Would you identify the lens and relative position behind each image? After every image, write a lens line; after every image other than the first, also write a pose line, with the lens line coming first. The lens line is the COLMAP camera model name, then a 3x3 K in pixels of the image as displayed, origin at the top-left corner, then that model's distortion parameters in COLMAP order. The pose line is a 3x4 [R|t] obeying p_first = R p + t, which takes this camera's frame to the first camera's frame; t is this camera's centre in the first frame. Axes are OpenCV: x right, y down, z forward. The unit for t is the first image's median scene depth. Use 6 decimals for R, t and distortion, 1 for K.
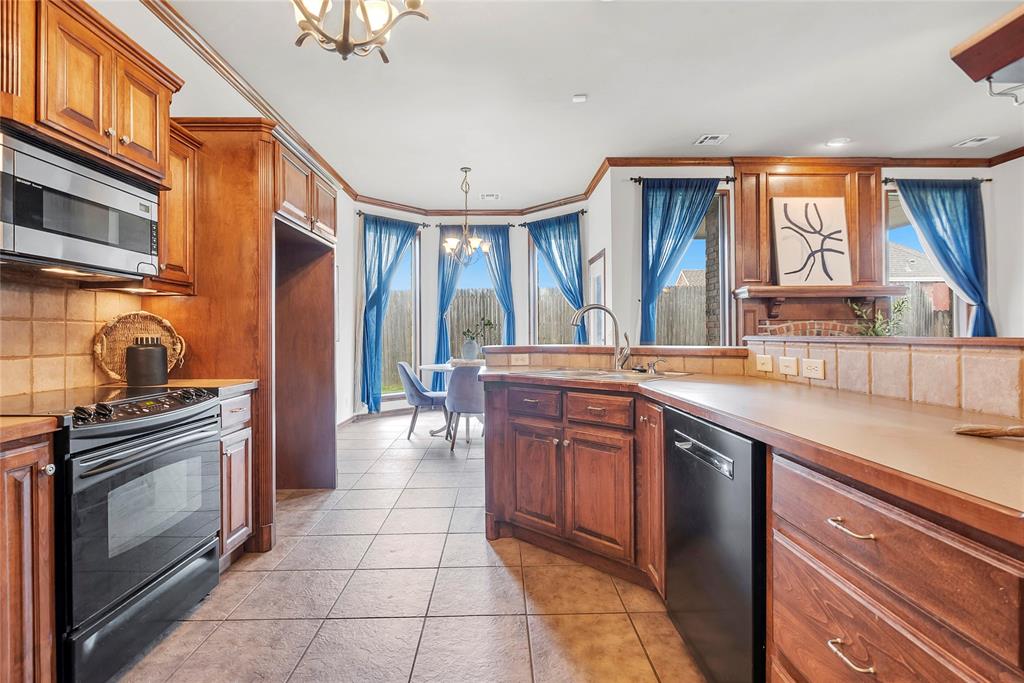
lens RADIAL K [[479.8, 0, 511.3], [0, 479.8, 330.6], [0, 0, 1]] dist [-0.016000, 0.000431]
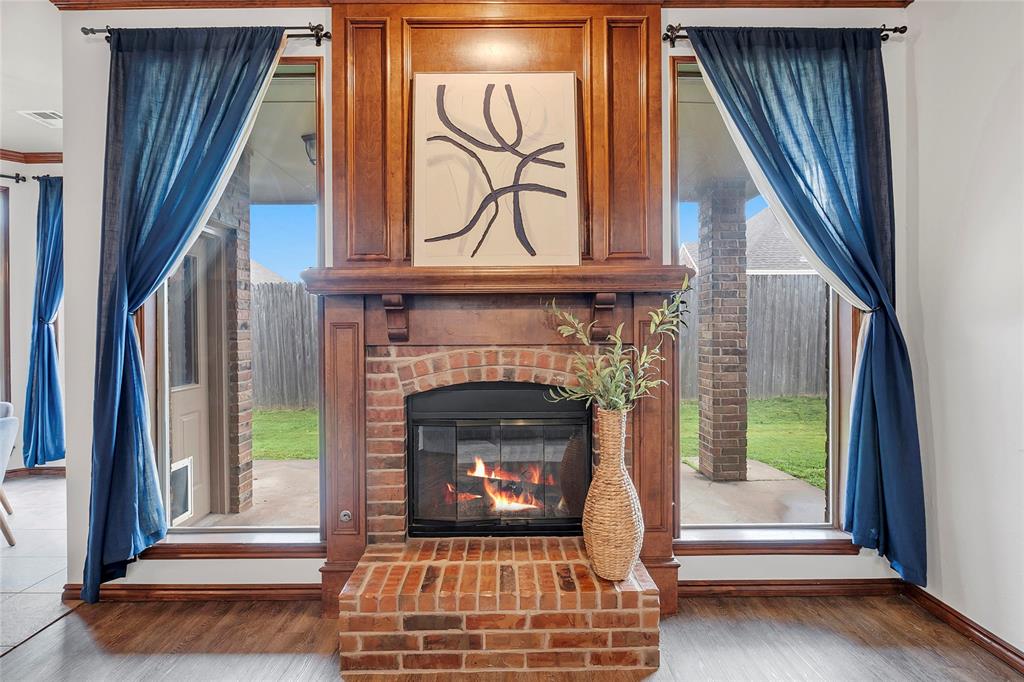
lens RADIAL K [[479.8, 0, 511.3], [0, 479.8, 330.1], [0, 0, 1]] dist [-0.016000, 0.000431]
pose [[0.999995, 0.000345, 0.003279, 0.643831], [-0.000368, 0.999974, 0.007267, -0.039378], [-0.003276, -0.007269, 0.999968, 0.551186]]
